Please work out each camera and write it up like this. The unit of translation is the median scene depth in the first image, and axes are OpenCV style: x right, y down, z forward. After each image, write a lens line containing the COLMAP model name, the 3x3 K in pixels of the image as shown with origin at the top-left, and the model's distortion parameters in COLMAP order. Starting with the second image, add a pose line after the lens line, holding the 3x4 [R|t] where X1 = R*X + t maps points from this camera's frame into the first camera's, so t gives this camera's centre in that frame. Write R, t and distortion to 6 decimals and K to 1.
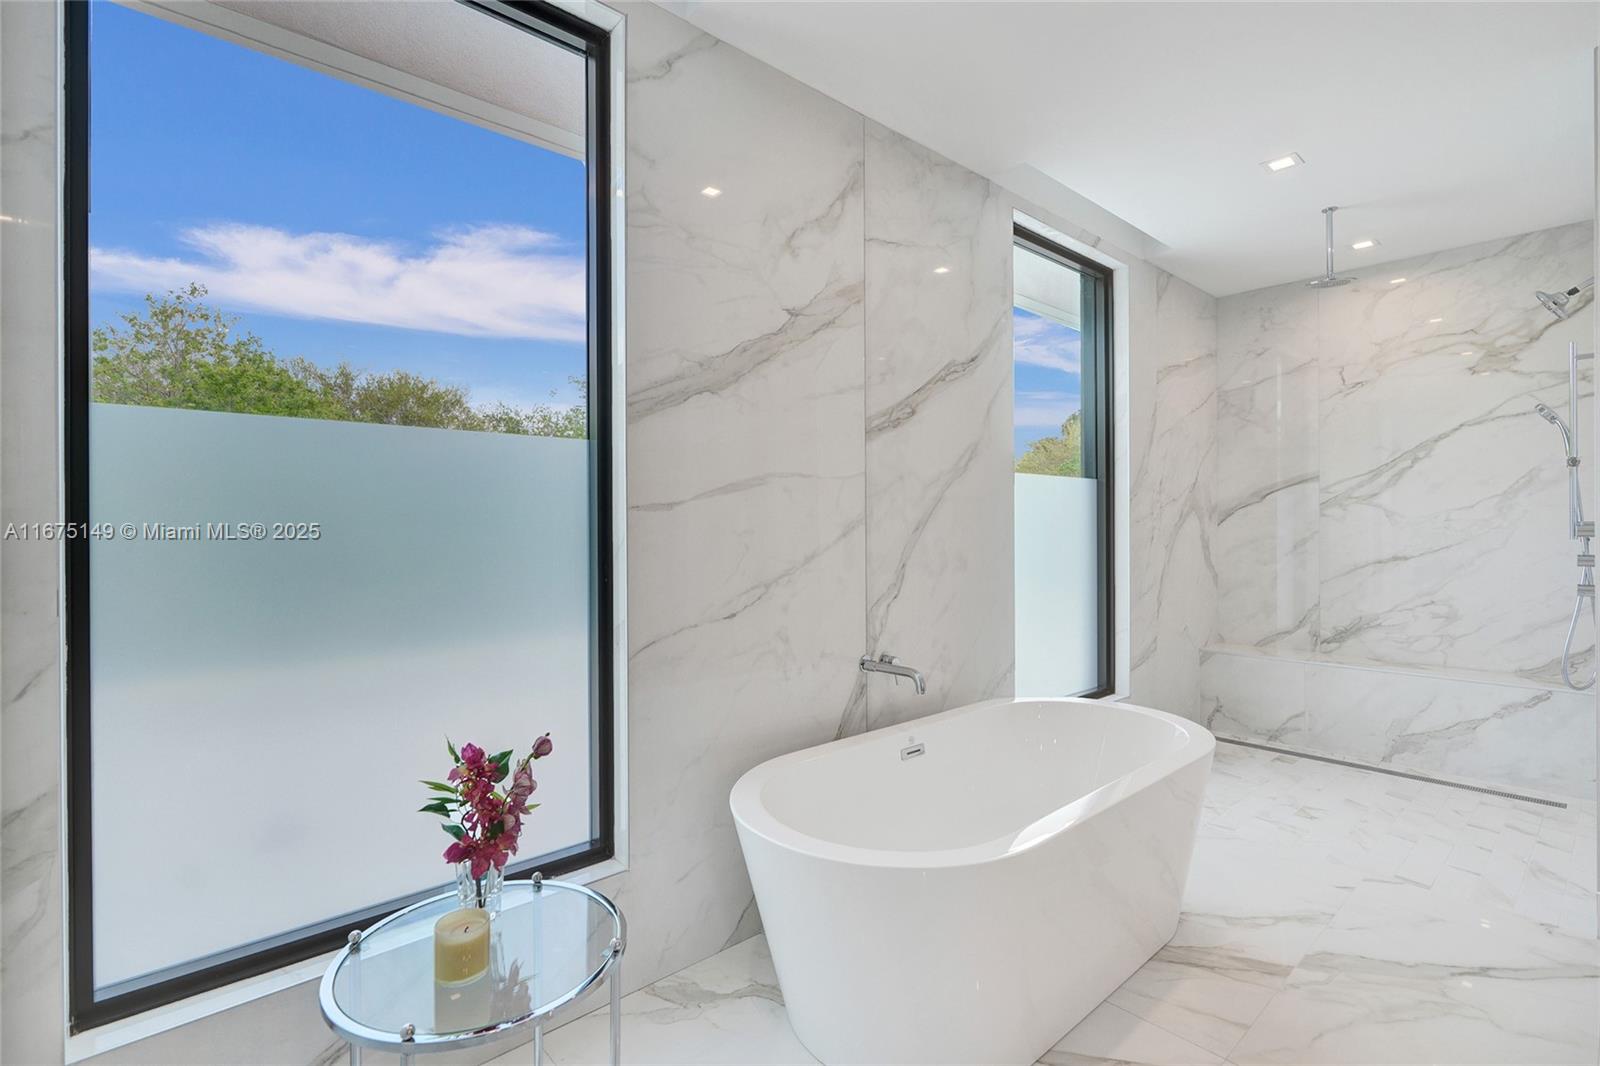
lens RADIAL K [[750.6, 0, 800.0], [0, 750.6, 533.0], [0, 0, 1]] dist [-0.012057, 0.000988]
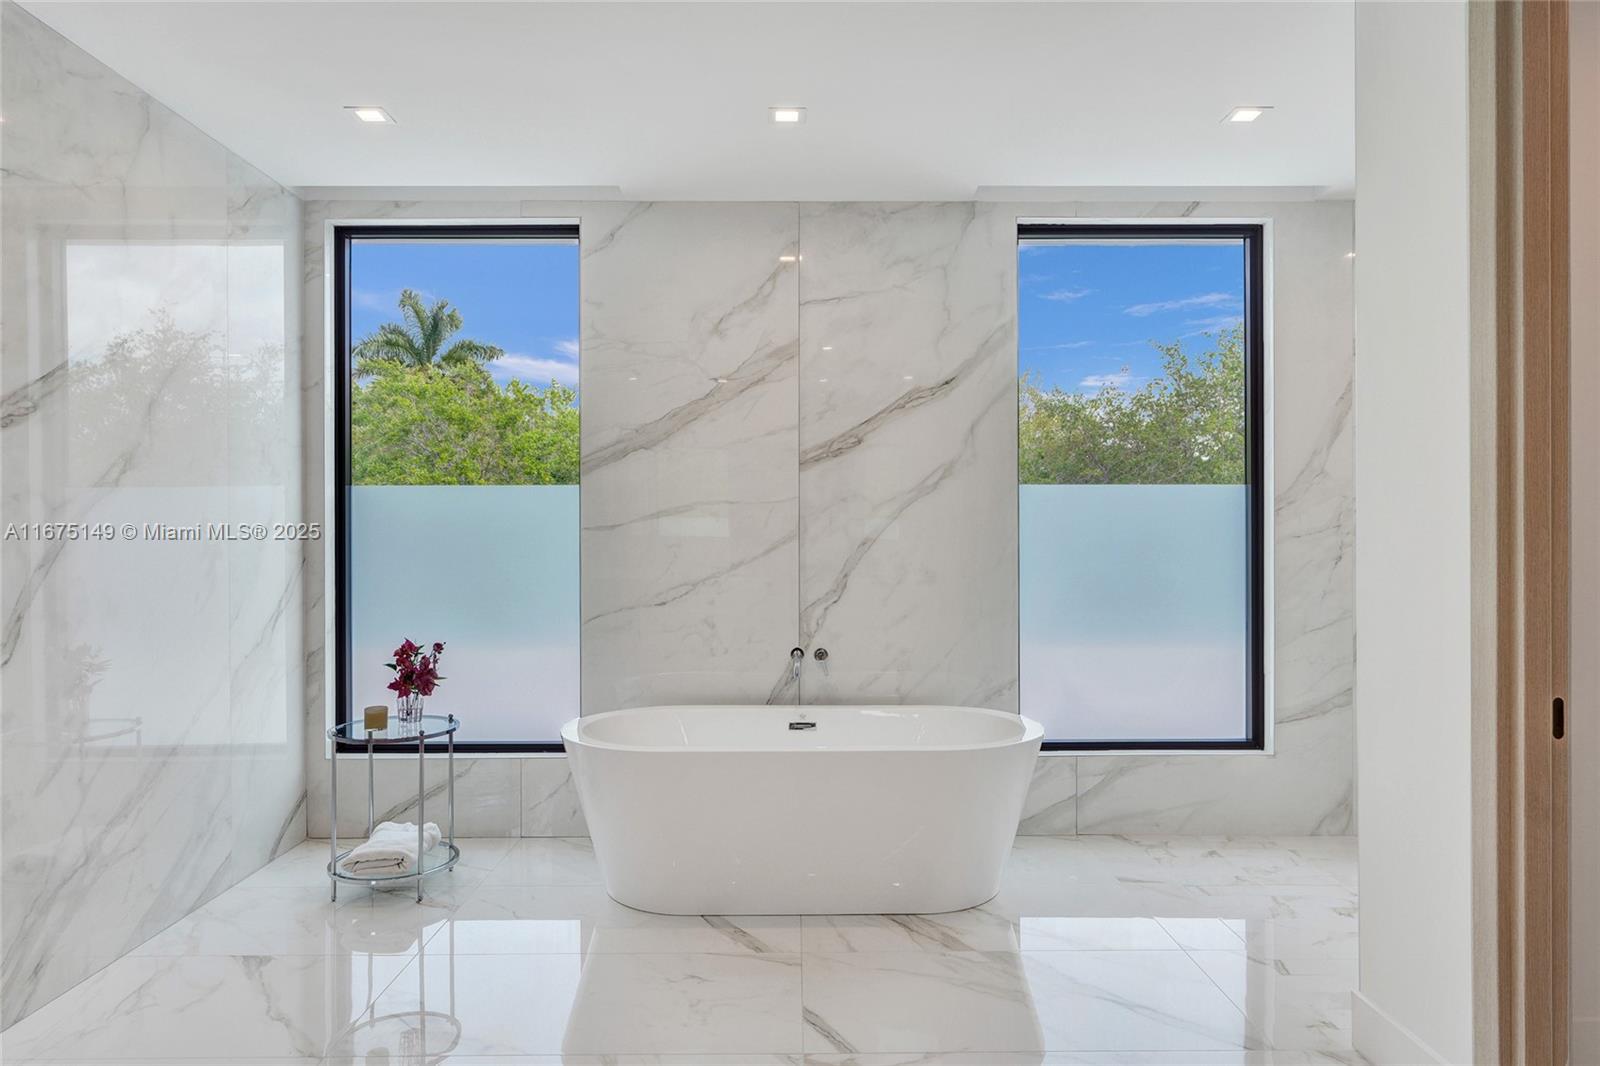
lens RADIAL K [[1016.9, 0, 799.0], [0, 1016.9, 548.2], [0, 0, 1]] dist [-0.000004, 0.000443]
pose [[0.745388, 0.011915, -0.666524, 1.189052], [-0.009191, 0.999929, 0.007596, -0.010288], [0.666567, 0.000464, 0.745445, -0.226820]]
